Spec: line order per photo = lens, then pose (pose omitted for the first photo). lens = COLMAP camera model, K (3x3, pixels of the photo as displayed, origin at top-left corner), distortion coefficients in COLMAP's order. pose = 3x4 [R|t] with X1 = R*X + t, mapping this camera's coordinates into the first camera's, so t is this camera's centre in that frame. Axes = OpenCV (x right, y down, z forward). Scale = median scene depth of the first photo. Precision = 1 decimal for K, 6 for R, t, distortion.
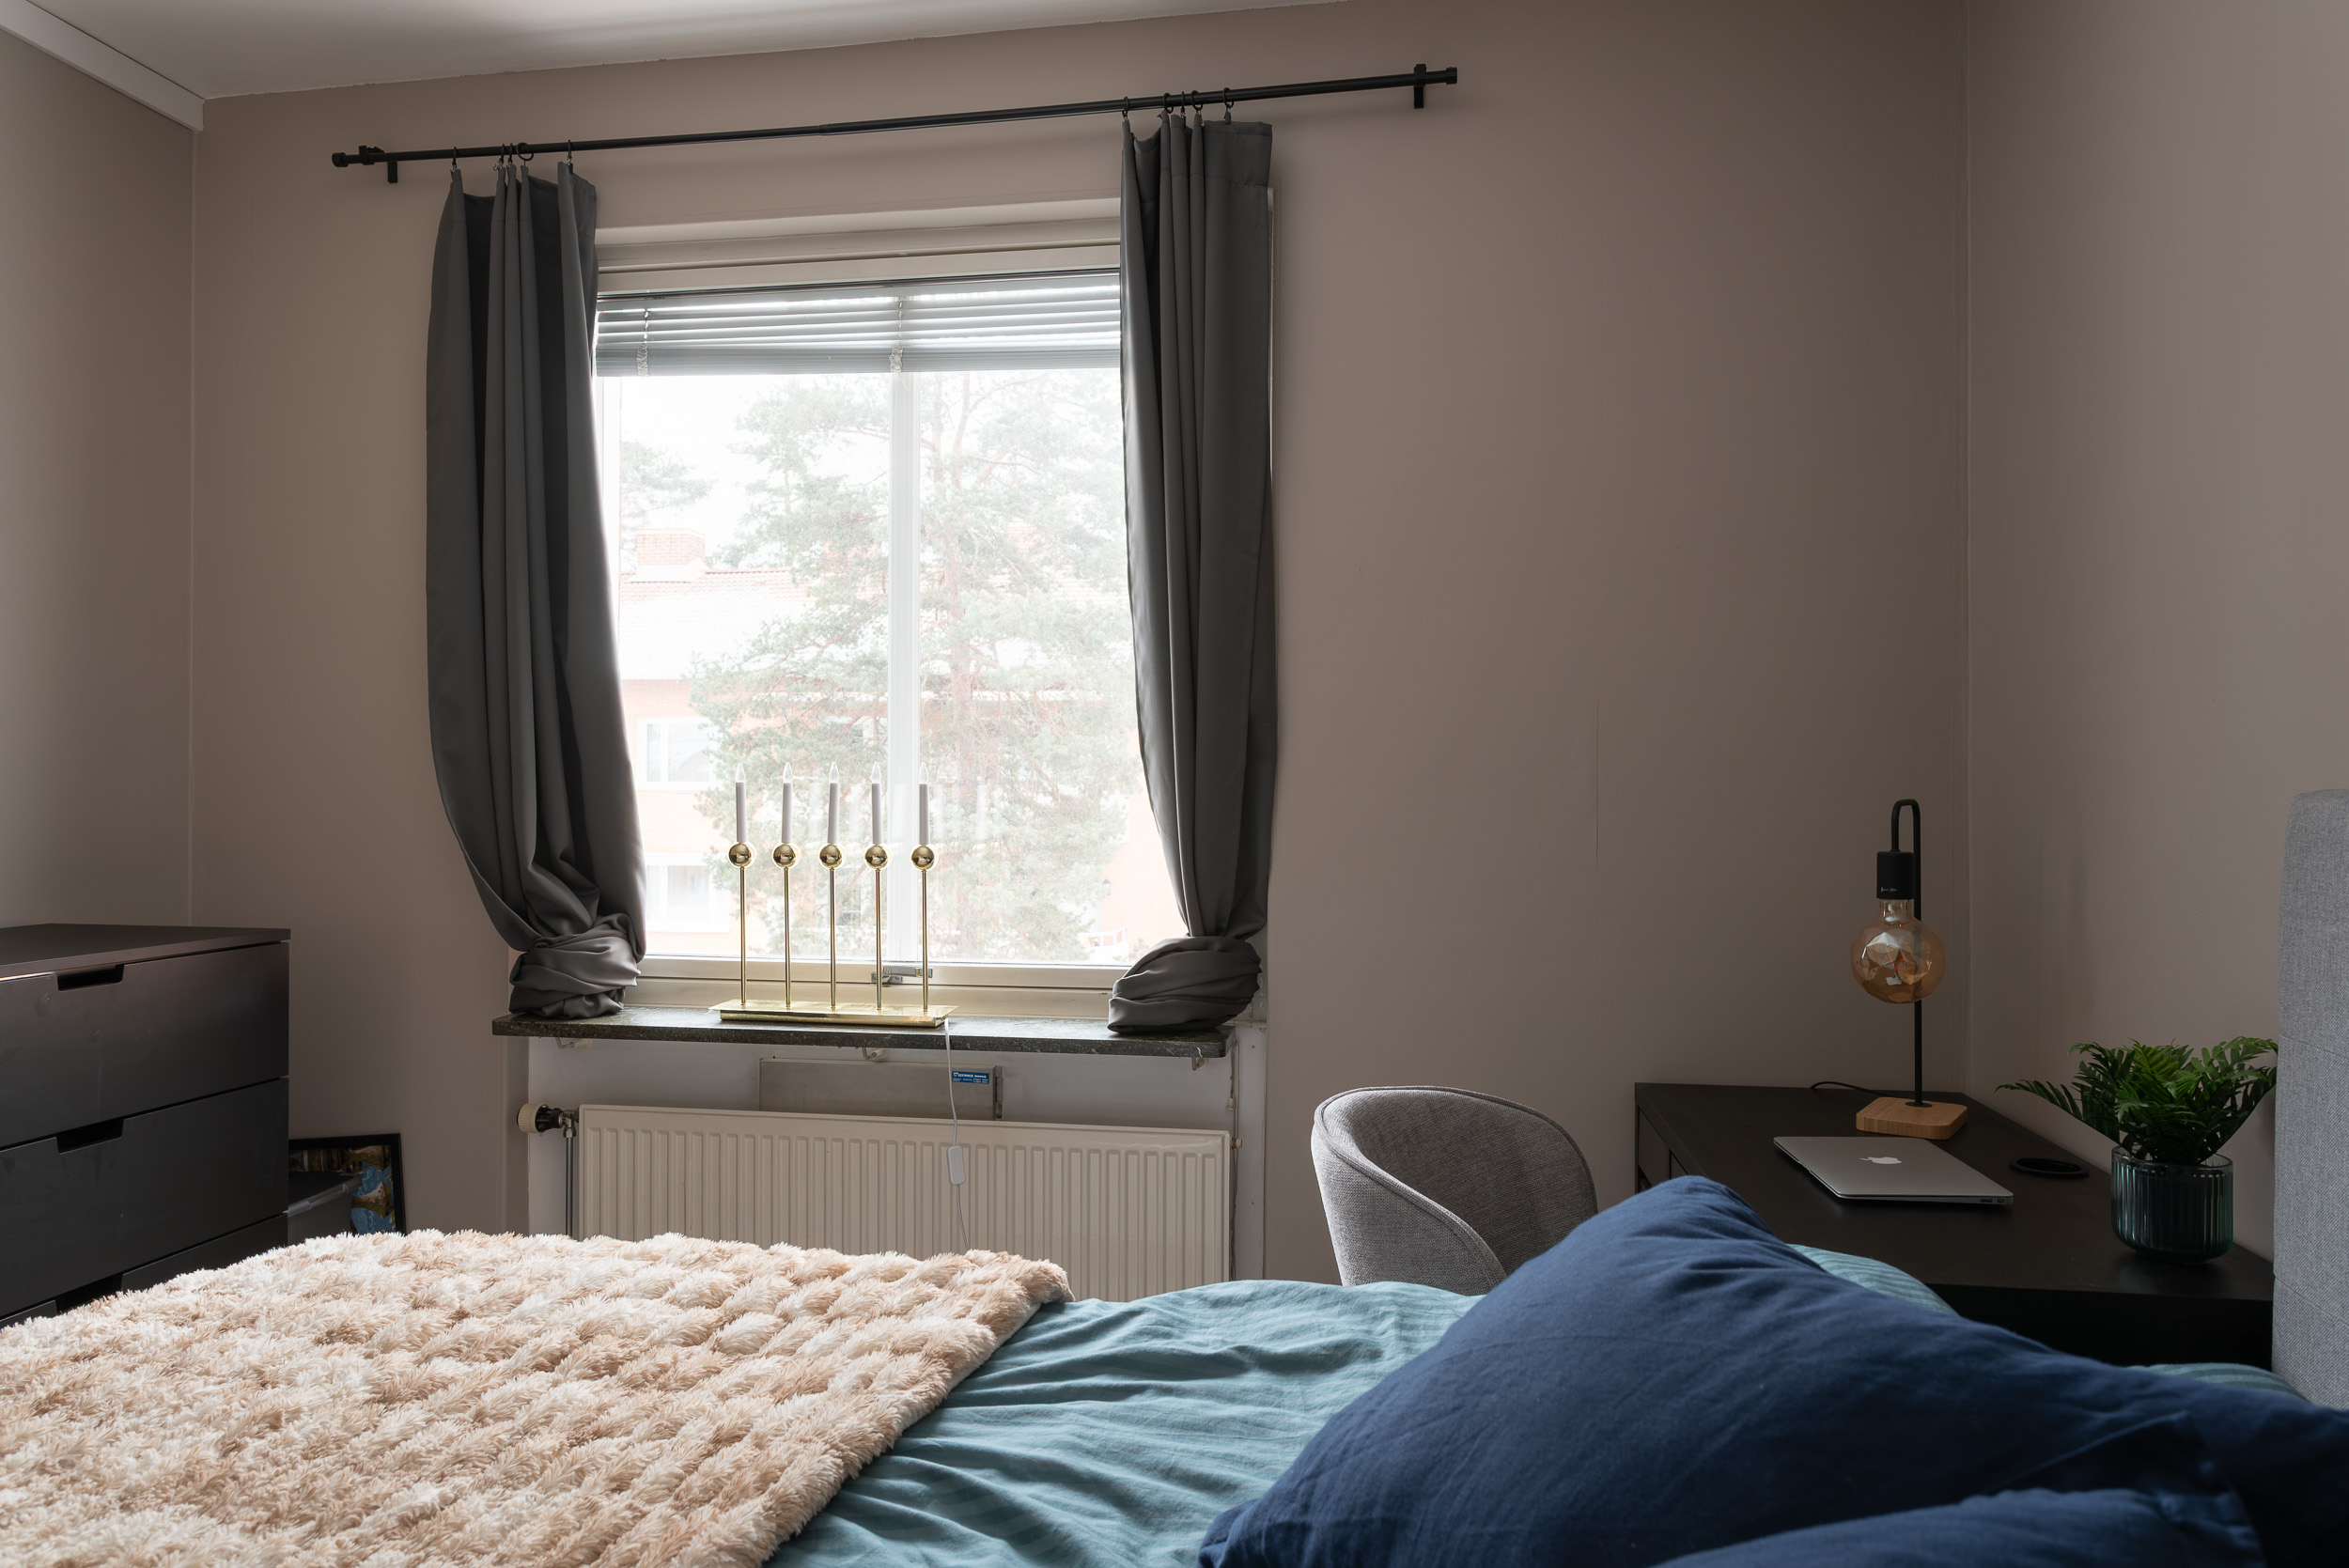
lens RADIAL K [[1585.4, 0, 1174.5], [0, 1585.4, 784.0], [0, 0, 1]] dist [0.006154, 0.000883]
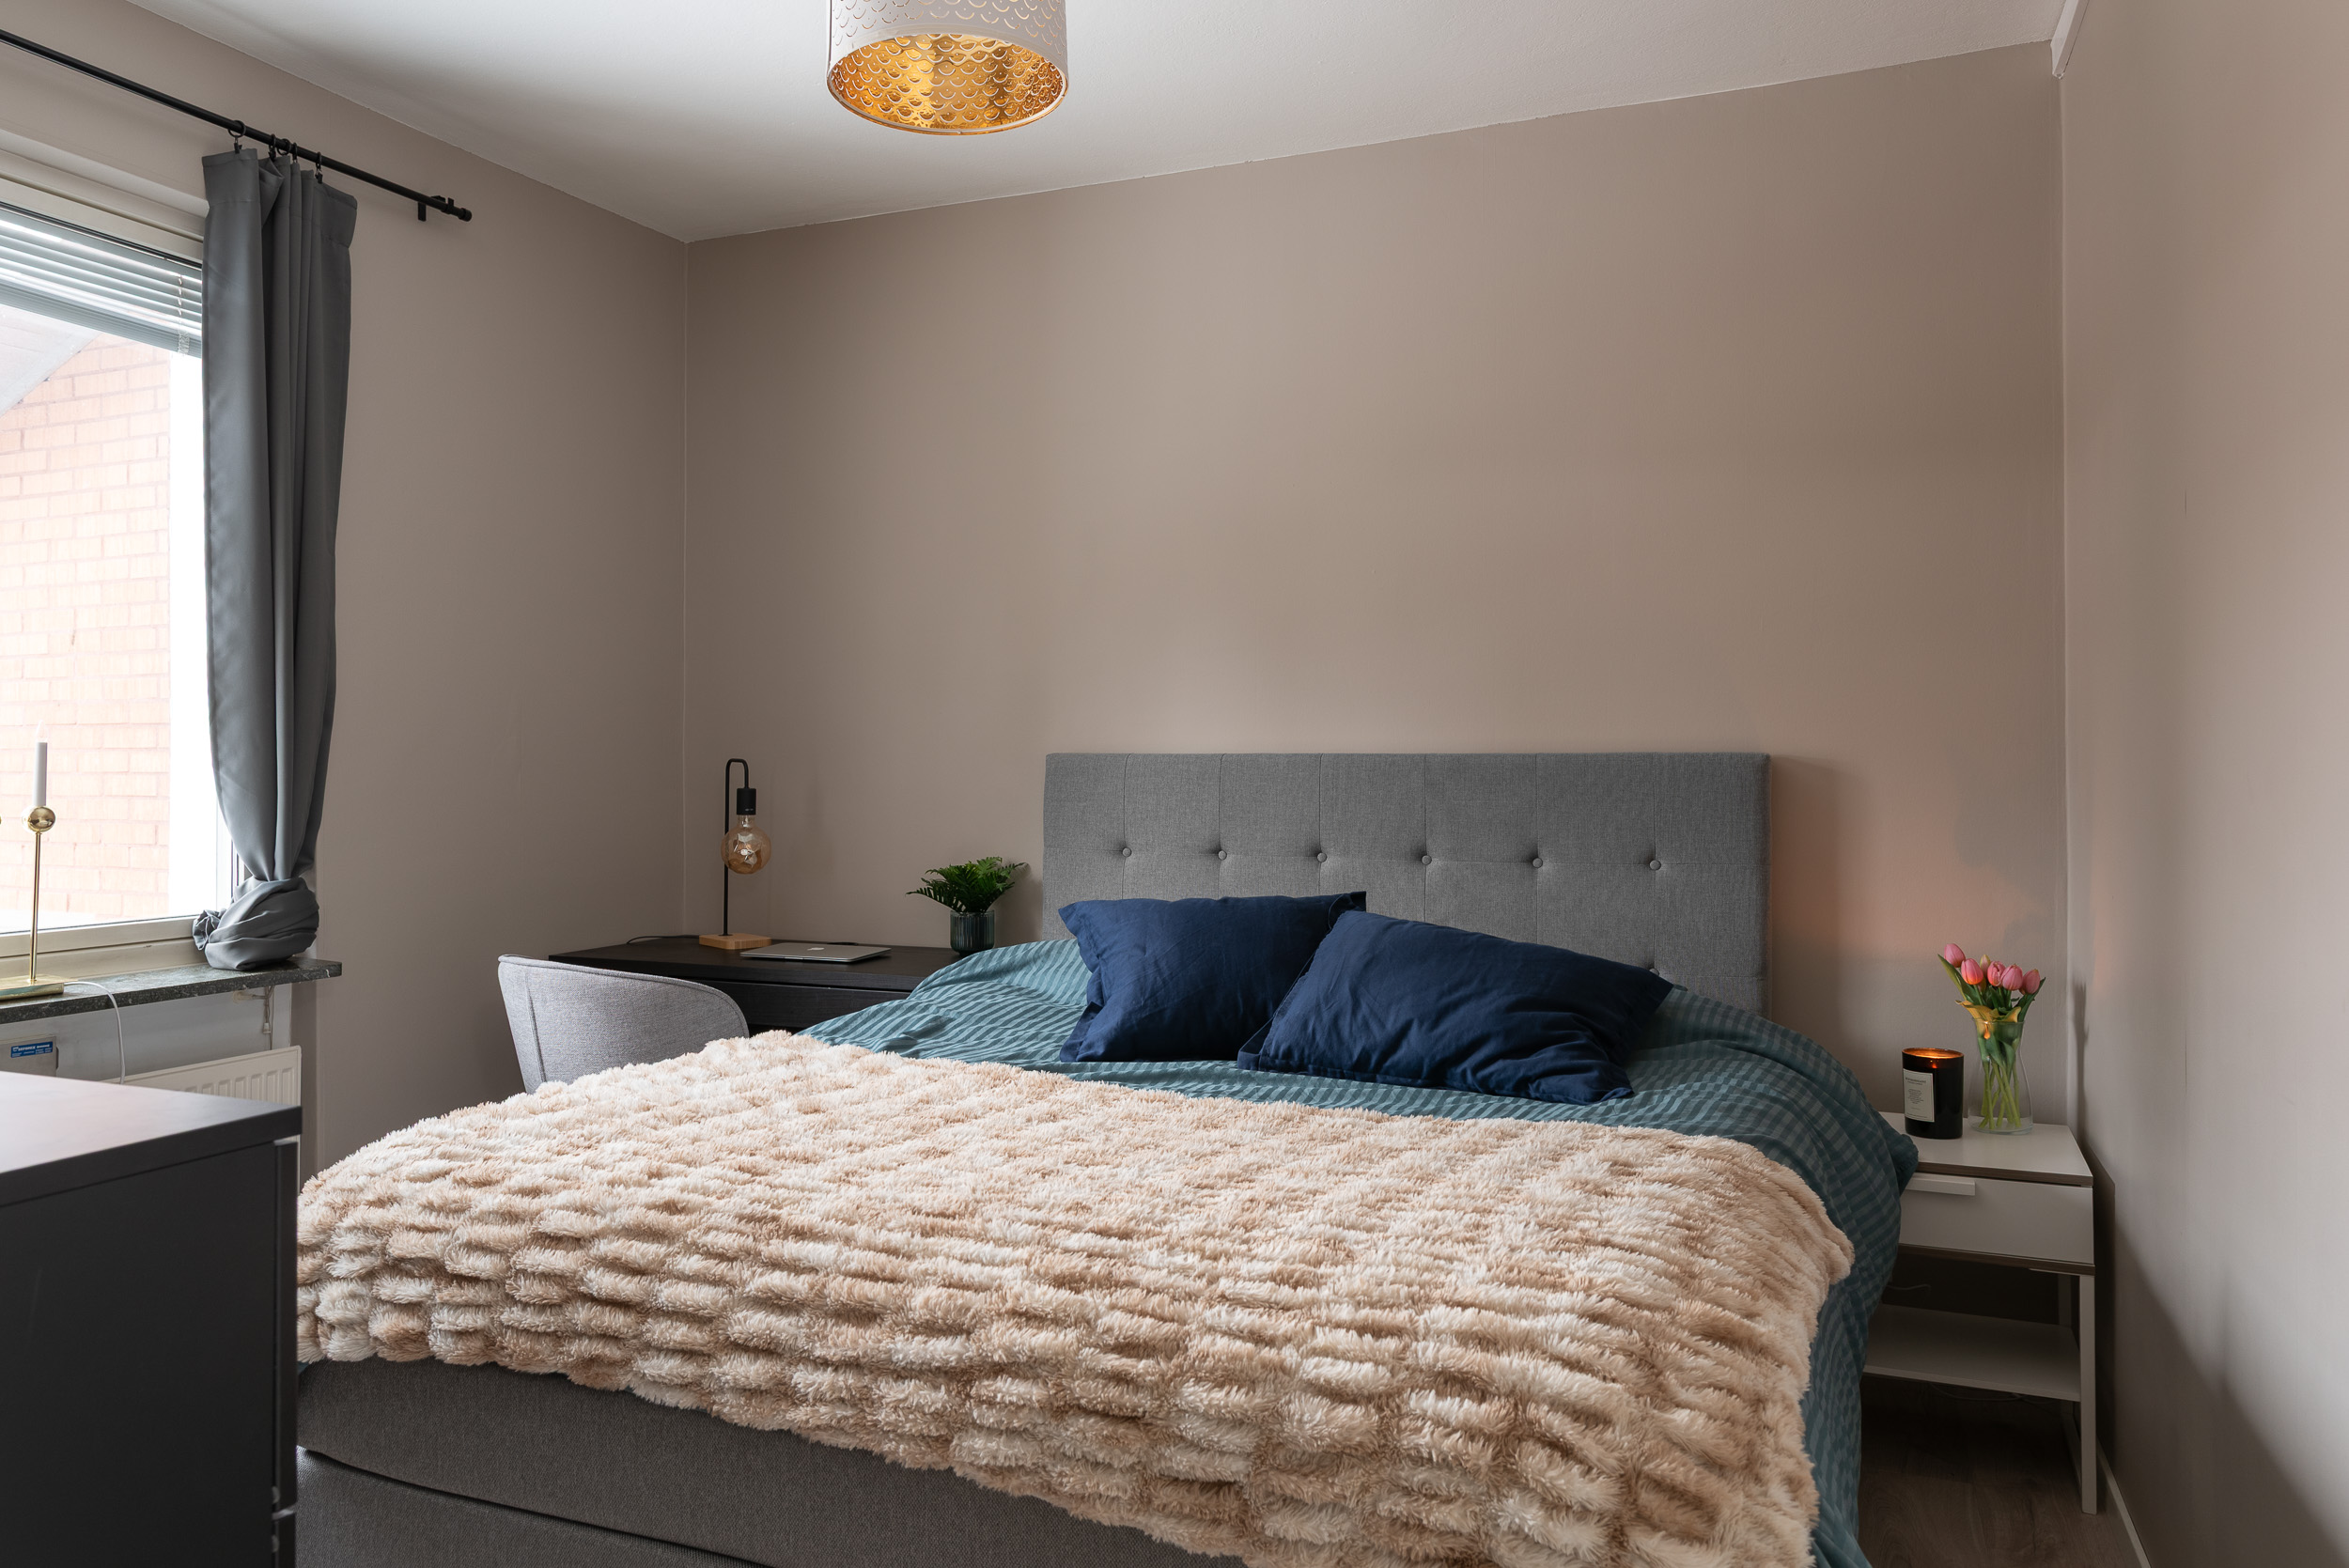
lens RADIAL K [[1585.4, 0, 1174.5], [0, 1585.4, 784.0], [0, 0, 1]] dist [0.006154, 0.000883]
pose [[0.234707, -0.007333, 0.972039, -0.941983], [0.005328, 0.999966, 0.006257, 0.023764], [-0.972052, 0.003711, 0.234738, 0.108745]]
